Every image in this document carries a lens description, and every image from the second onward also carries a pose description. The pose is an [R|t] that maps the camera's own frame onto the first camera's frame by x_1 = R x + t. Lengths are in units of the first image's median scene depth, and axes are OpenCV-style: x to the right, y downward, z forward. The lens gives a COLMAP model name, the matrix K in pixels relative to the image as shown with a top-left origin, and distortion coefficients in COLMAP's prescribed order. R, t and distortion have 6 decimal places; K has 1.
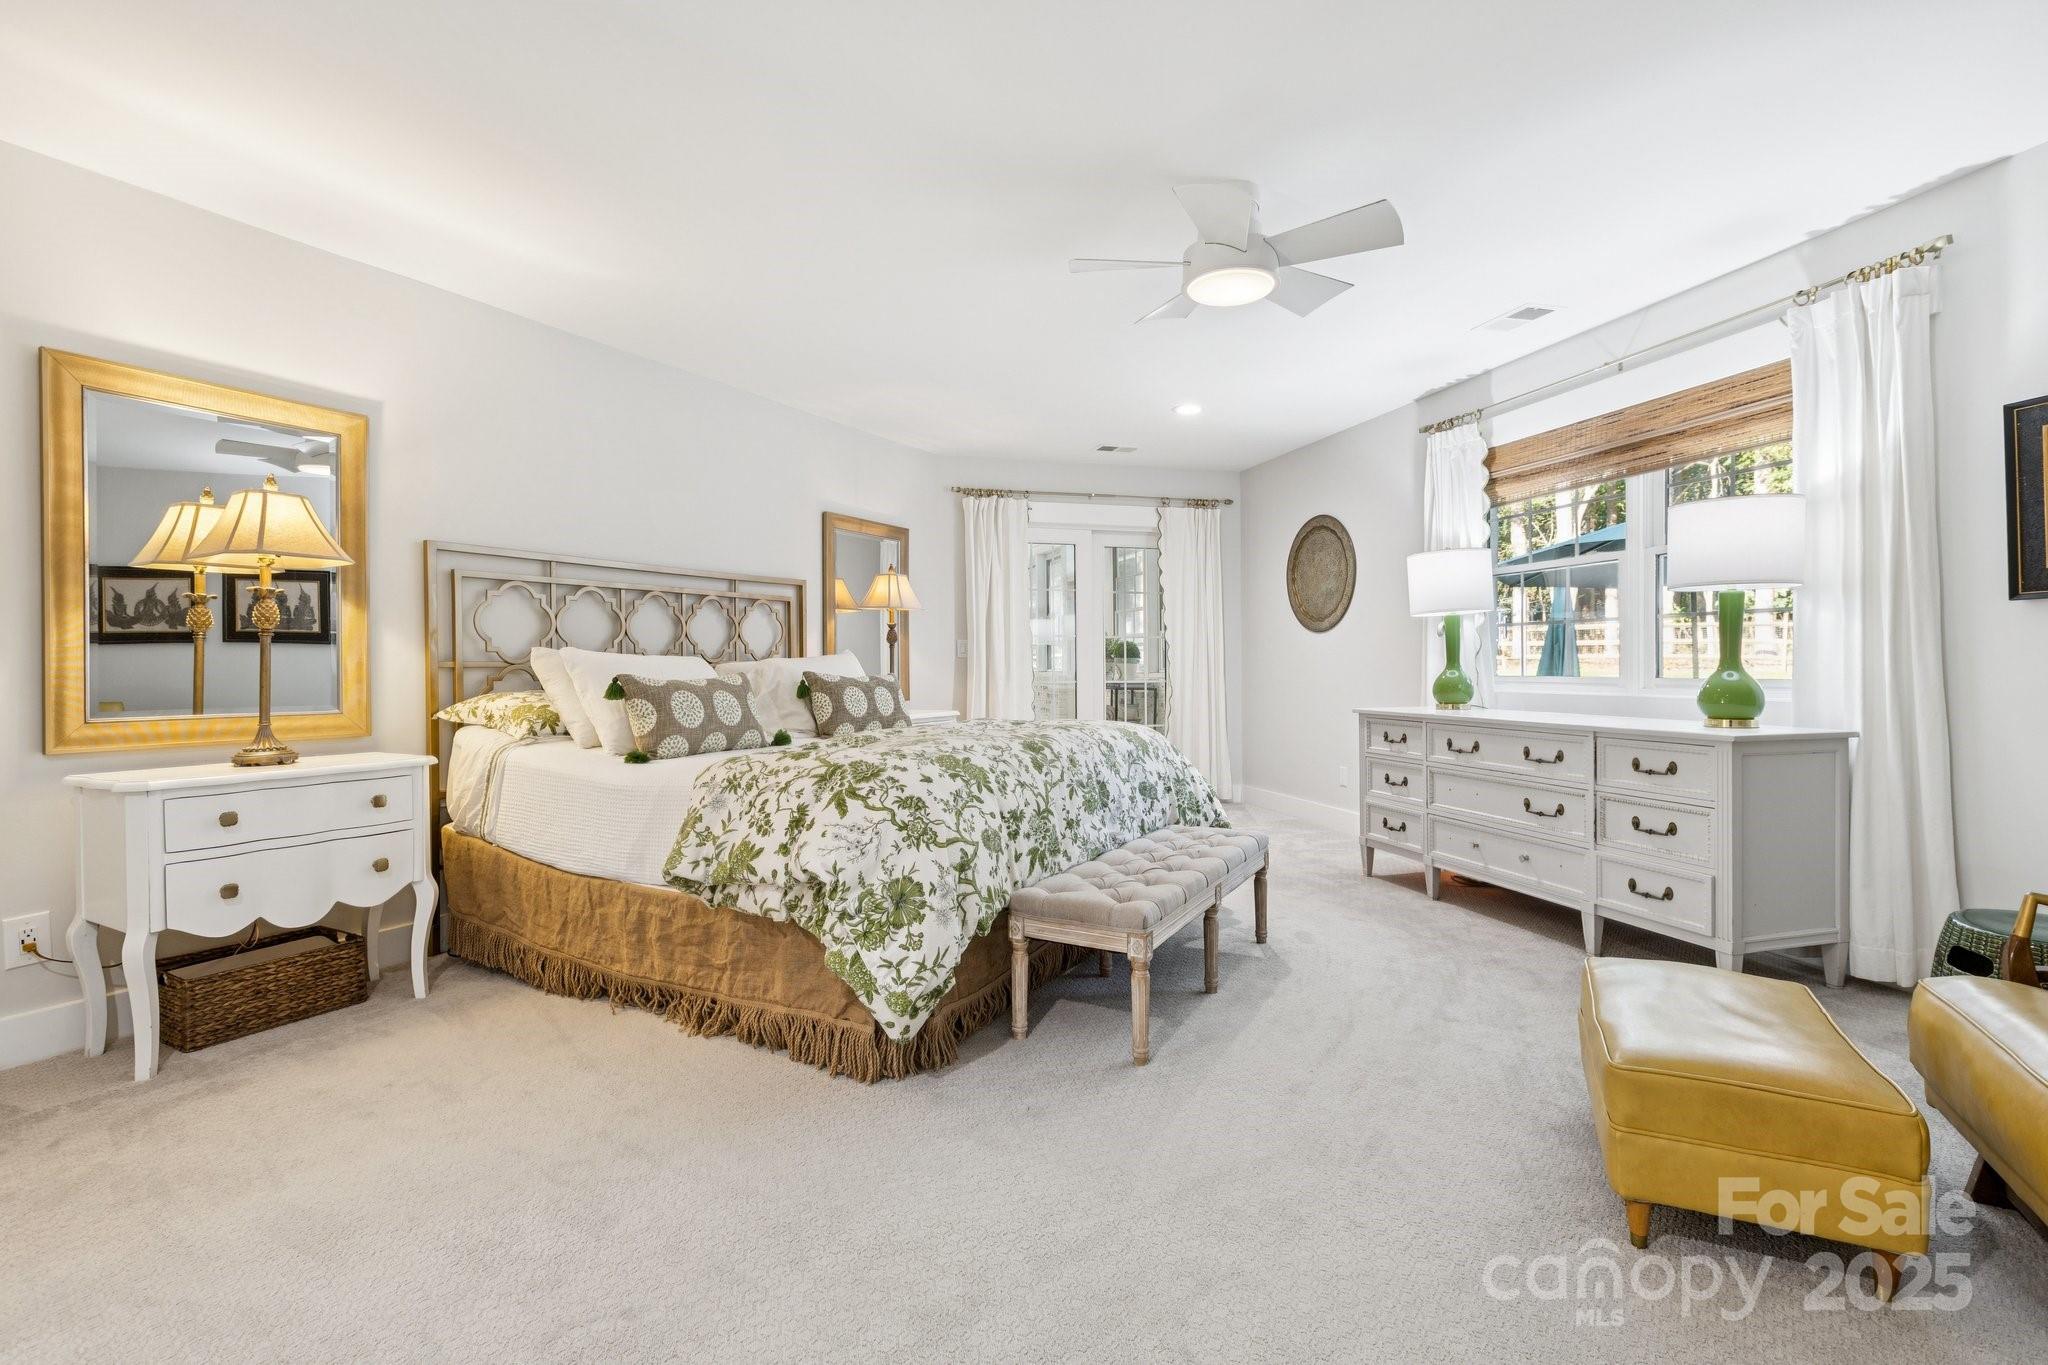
lens RADIAL K [[931.2, 0, 1019.5], [0, 931.2, 671.4], [0, 0, 1]] dist [0.011383, 0.000226]
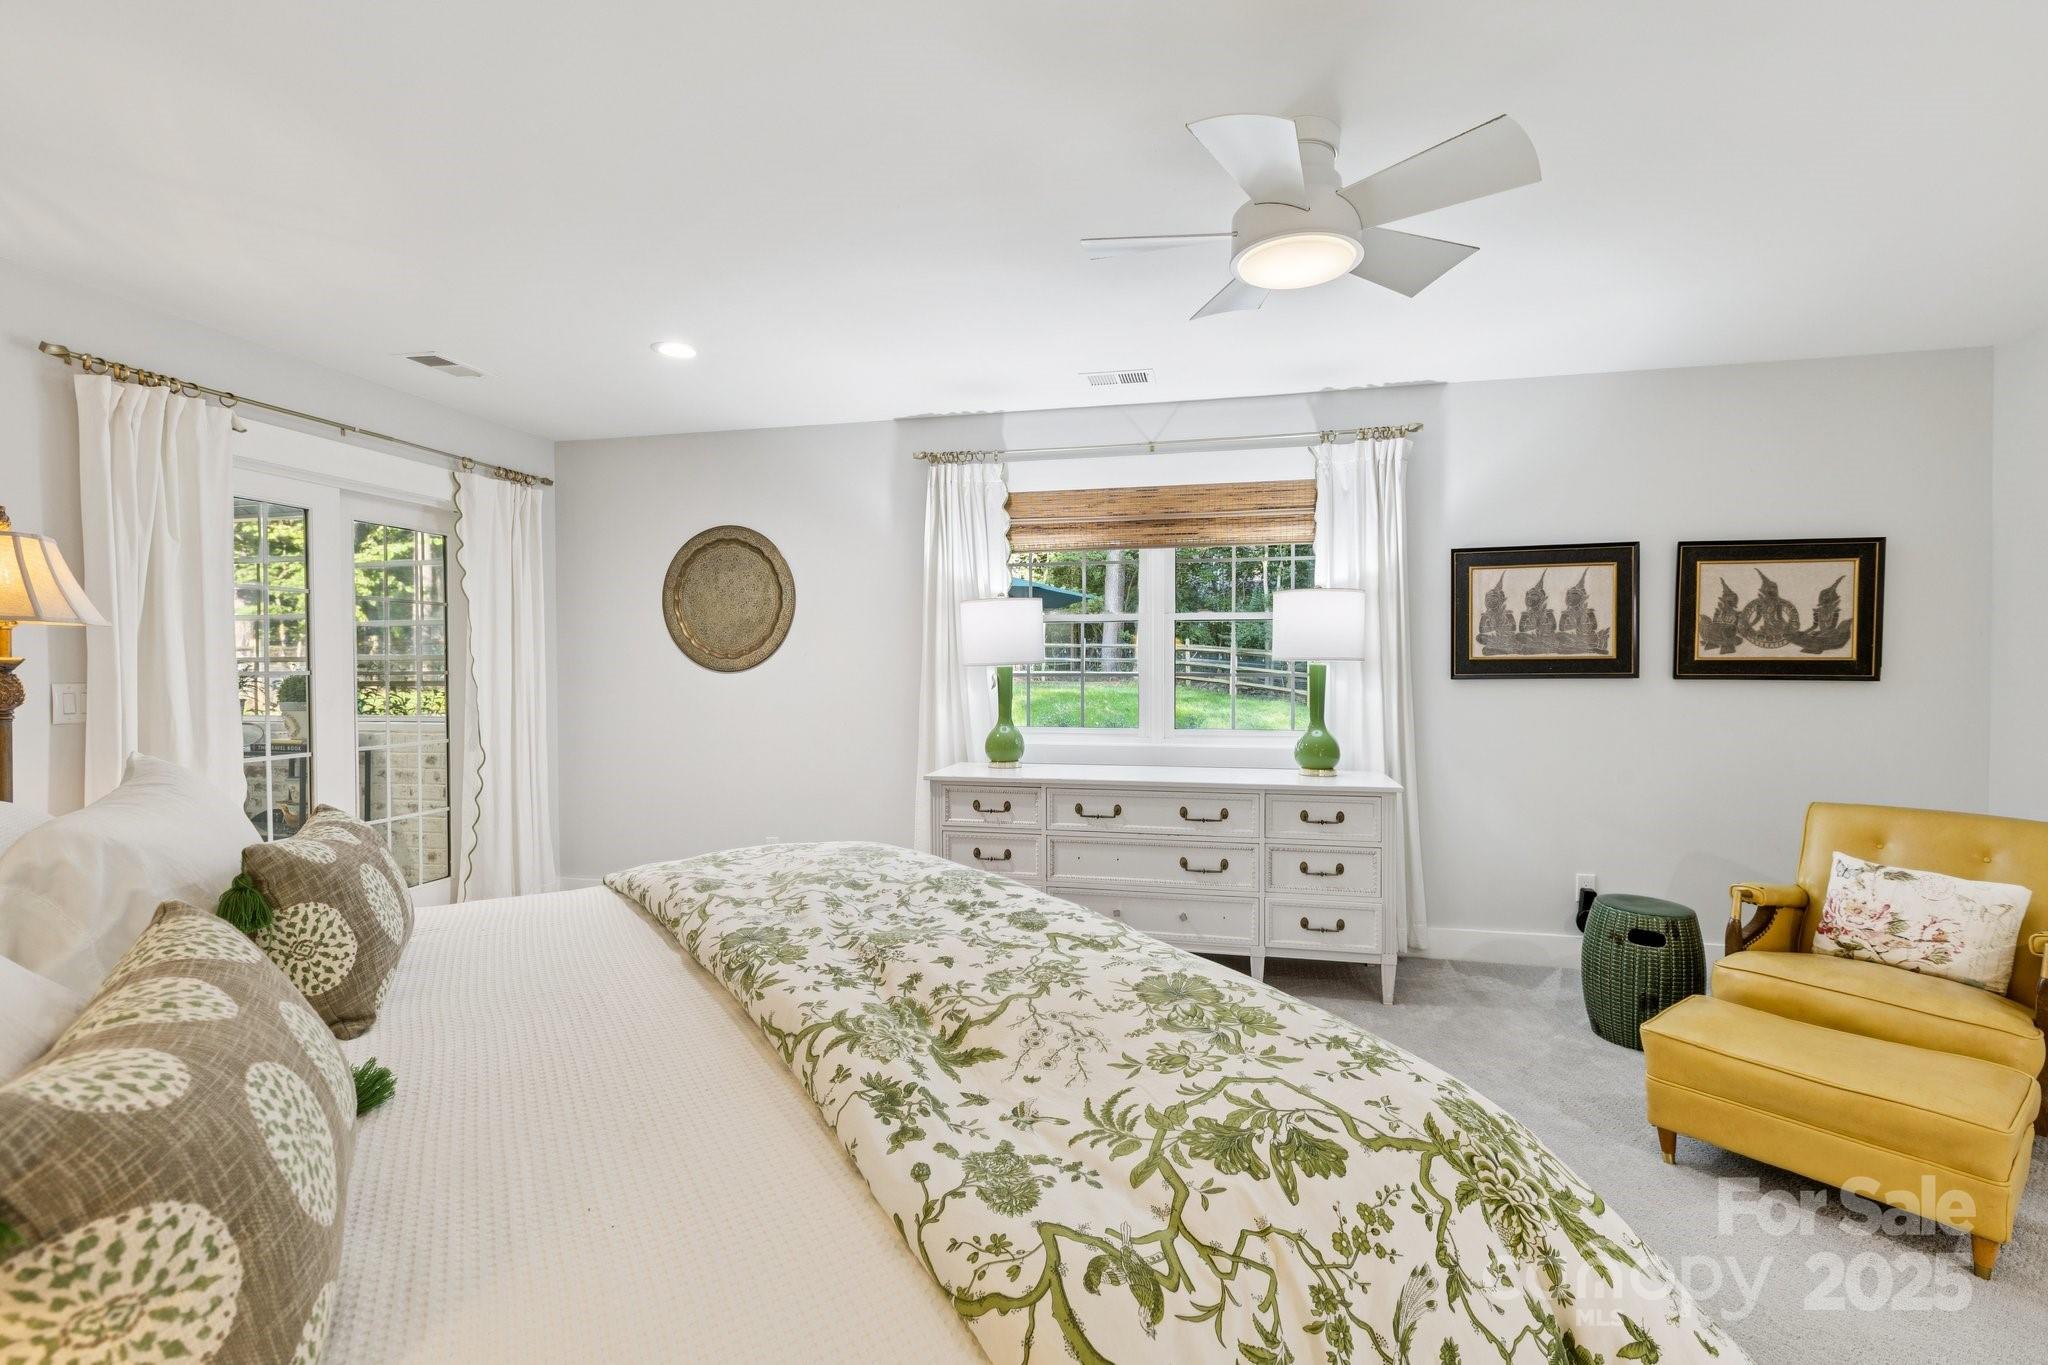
lens RADIAL K [[931.2, 0, 1026.6], [0, 931.2, 676.5], [0, 0, 1]] dist [0.011383, 0.000226]
pose [[0.476885, -0.006486, 0.878942, -0.426202], [0.006008, 0.999973, 0.004119, -0.066070], [-0.878945, 0.003316, 0.476912, 0.653395]]
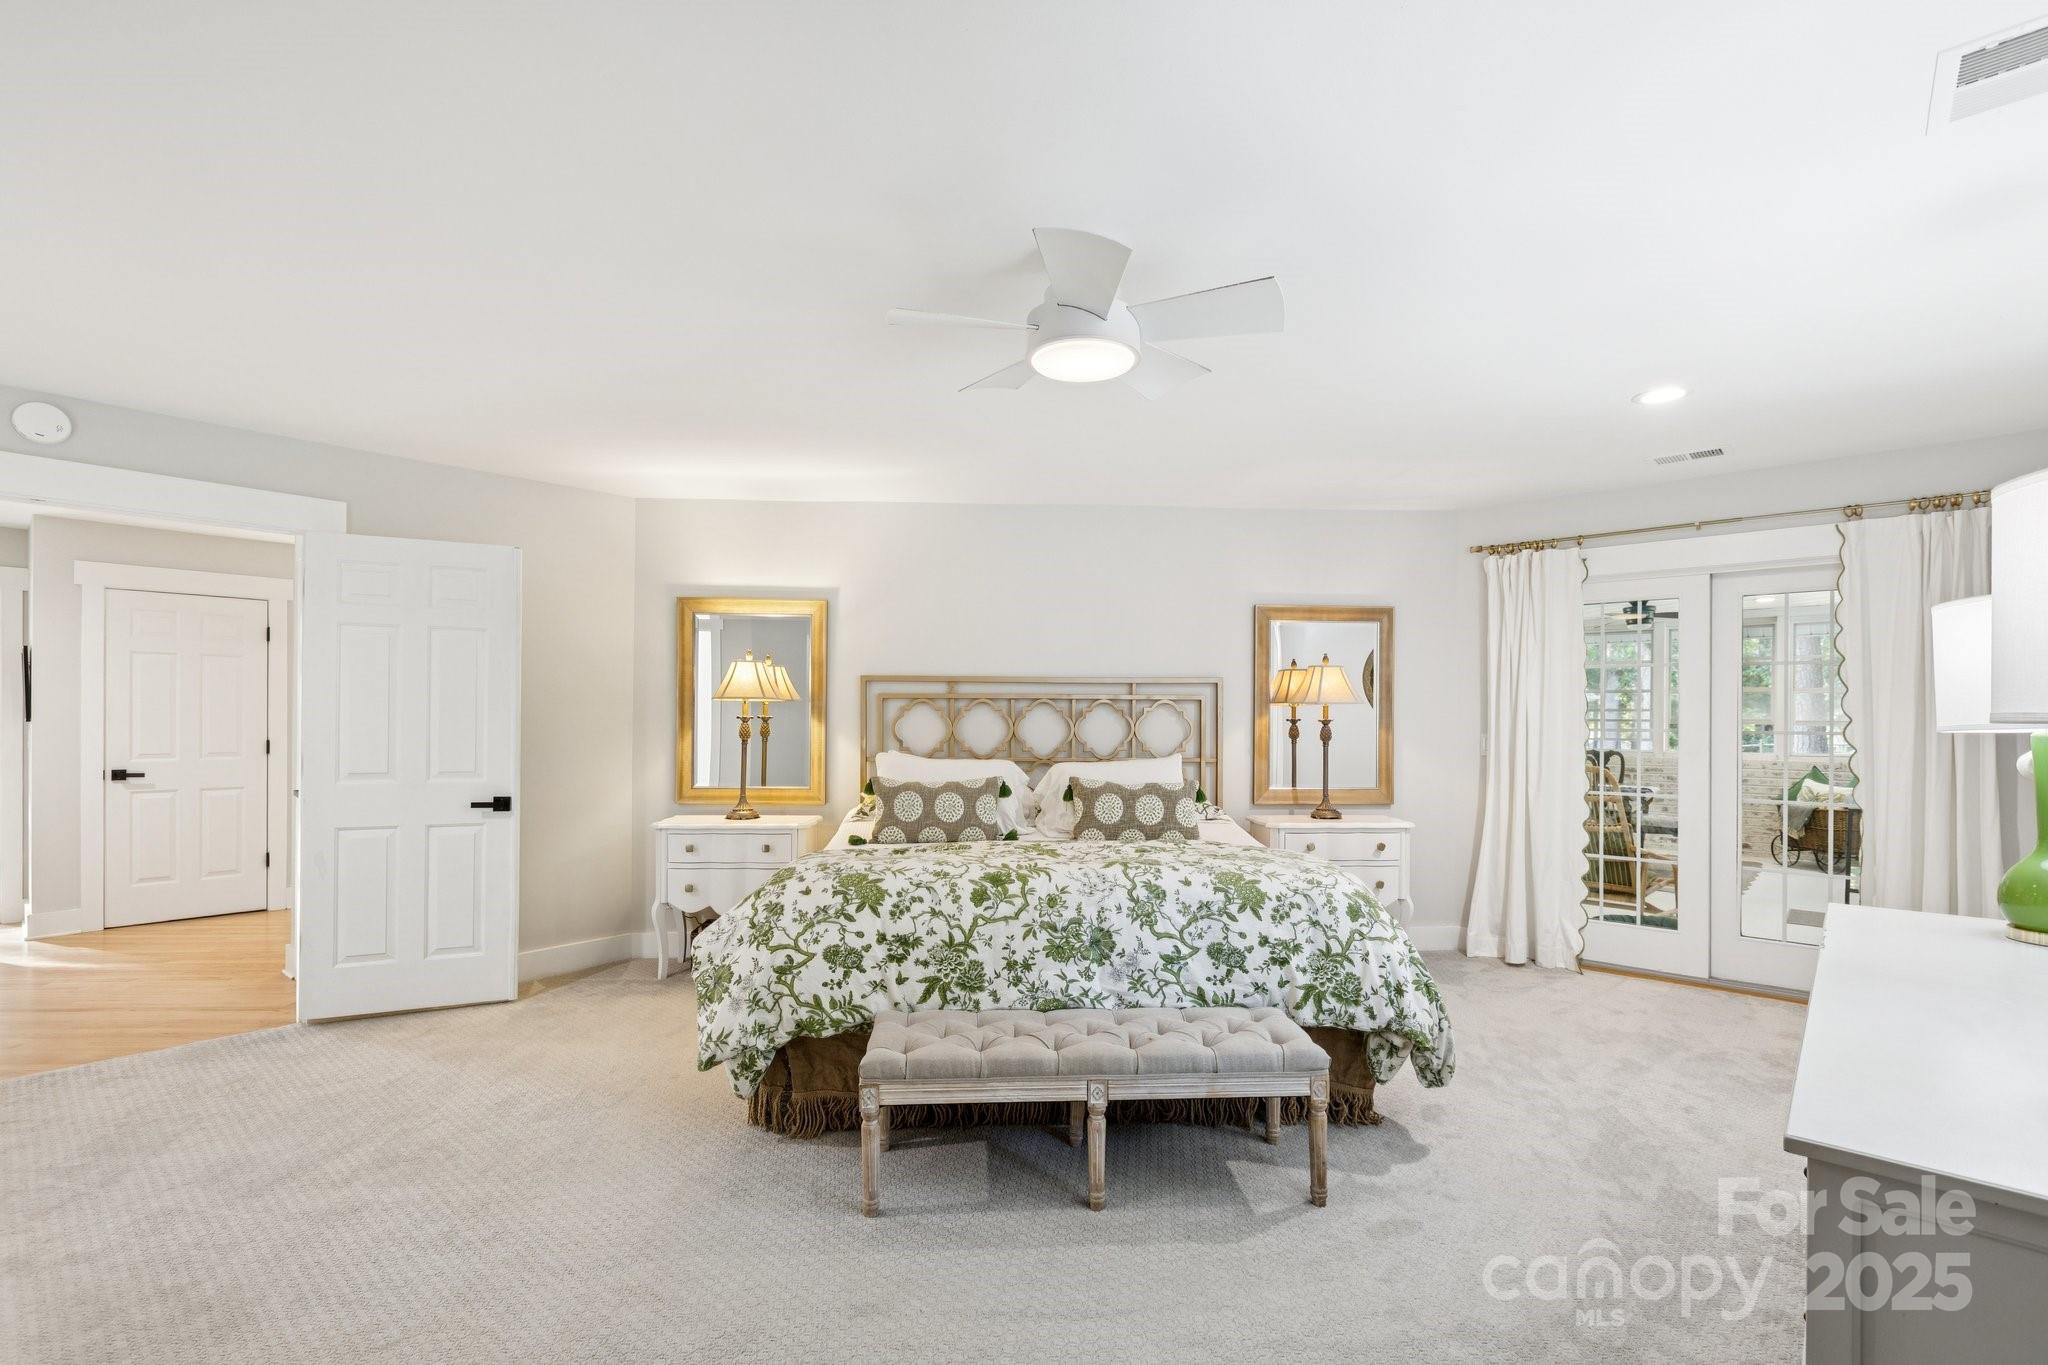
lens RADIAL K [[931.2, 0, 1021.6], [0, 931.2, 710.9], [0, 0, 1]] dist [0.011383, 0.000226]
pose [[0.533951, 0.005381, -0.845498, 0.714542], [-0.015922, 0.999866, -0.003691, -0.077913], [0.845366, 0.015433, 0.533965, 0.402428]]
